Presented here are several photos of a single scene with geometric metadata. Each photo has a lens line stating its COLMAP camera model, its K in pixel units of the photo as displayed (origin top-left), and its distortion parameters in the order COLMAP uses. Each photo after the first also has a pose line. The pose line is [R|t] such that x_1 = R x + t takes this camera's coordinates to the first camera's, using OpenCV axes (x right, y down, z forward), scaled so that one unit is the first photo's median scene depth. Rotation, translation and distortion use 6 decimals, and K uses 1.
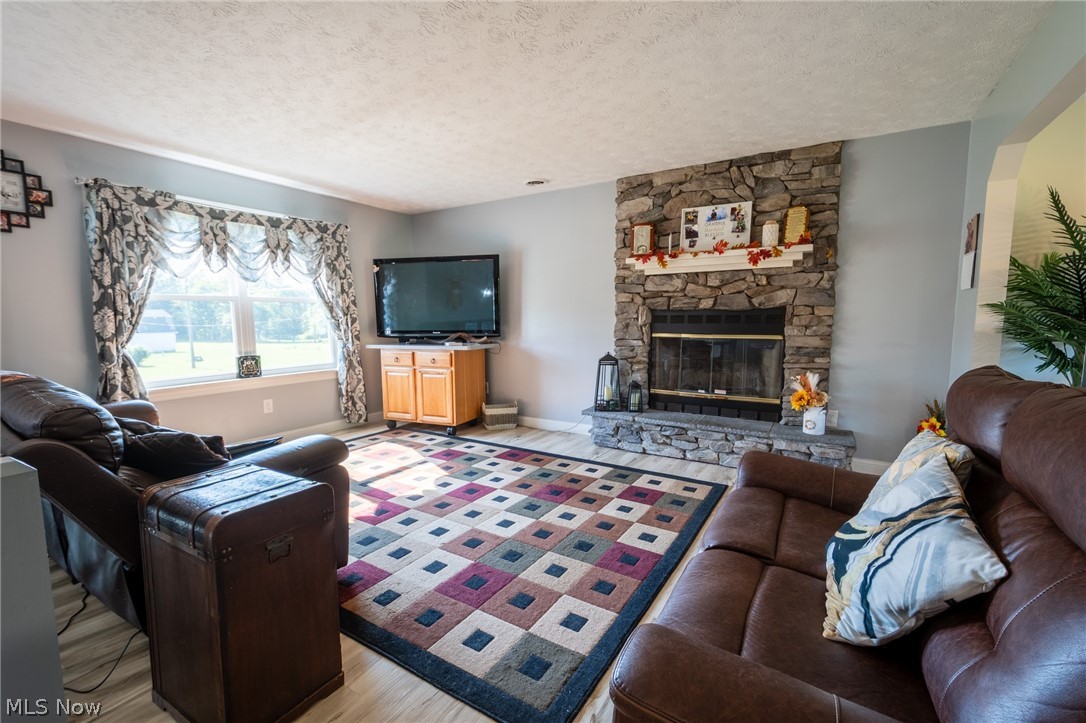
lens RADIAL K [[475.1, 0, 526.6], [0, 475.1, 367.3], [0, 0, 1]] dist [0.006183, -0.000537]
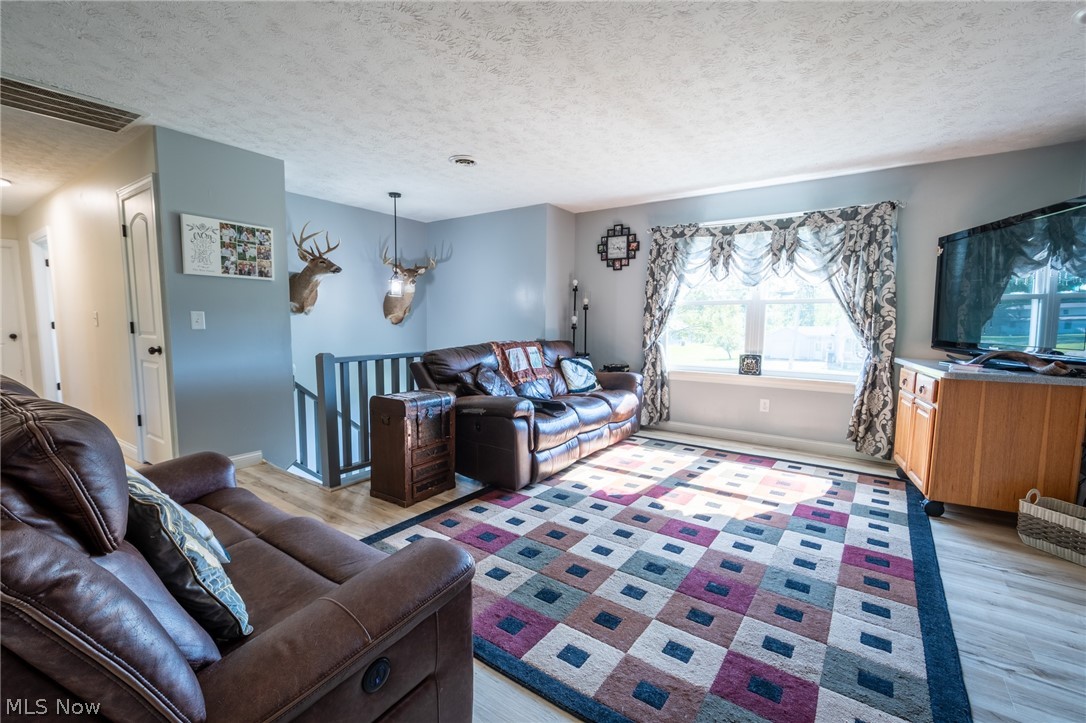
lens RADIAL K [[475.1, 0, 526.6], [0, 475.1, 367.3], [0, 0, 1]] dist [0.006183, -0.000537]
pose [[-0.058686, 0.108220, -0.992393, 0.615749], [-0.114295, 0.986841, 0.114373, -0.072803], [0.991712, 0.120138, -0.045545, 0.651508]]
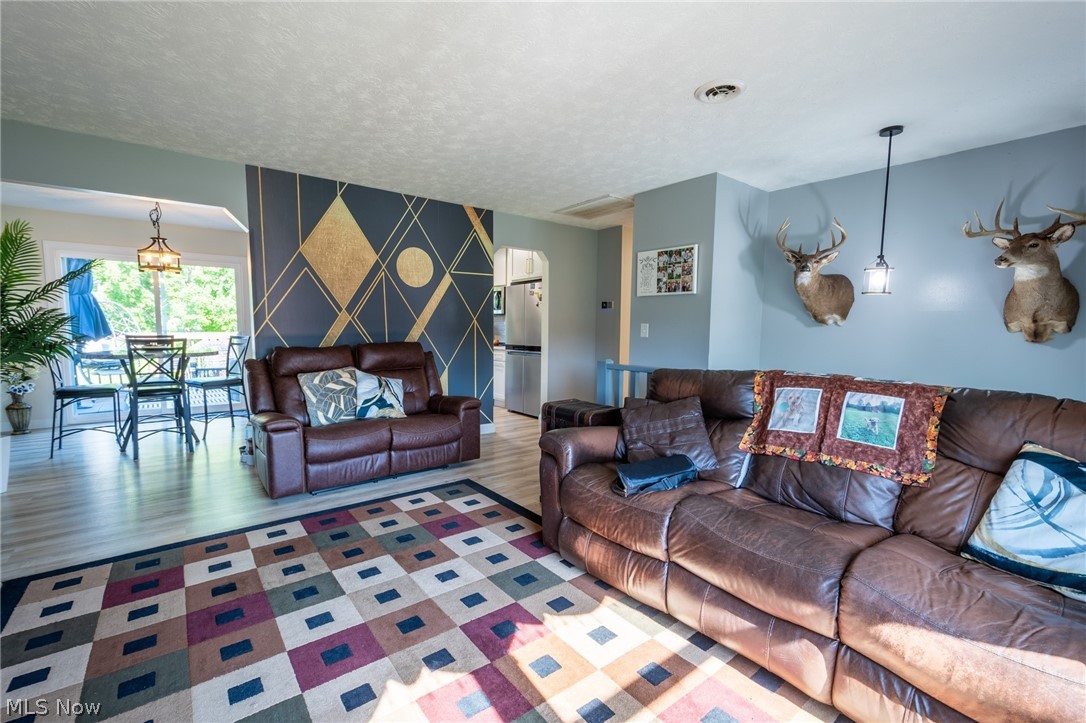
lens RADIAL K [[477.0, 0, 526.9], [0, 477.0, 365.6], [0, 0, 1]] dist [0.019981, -0.000286]
pose [[-0.941300, -0.028488, 0.336367, -0.438782], [0.035572, 0.982514, 0.182758, -0.131310], [-0.335691, 0.183996, -0.923827, 1.229140]]
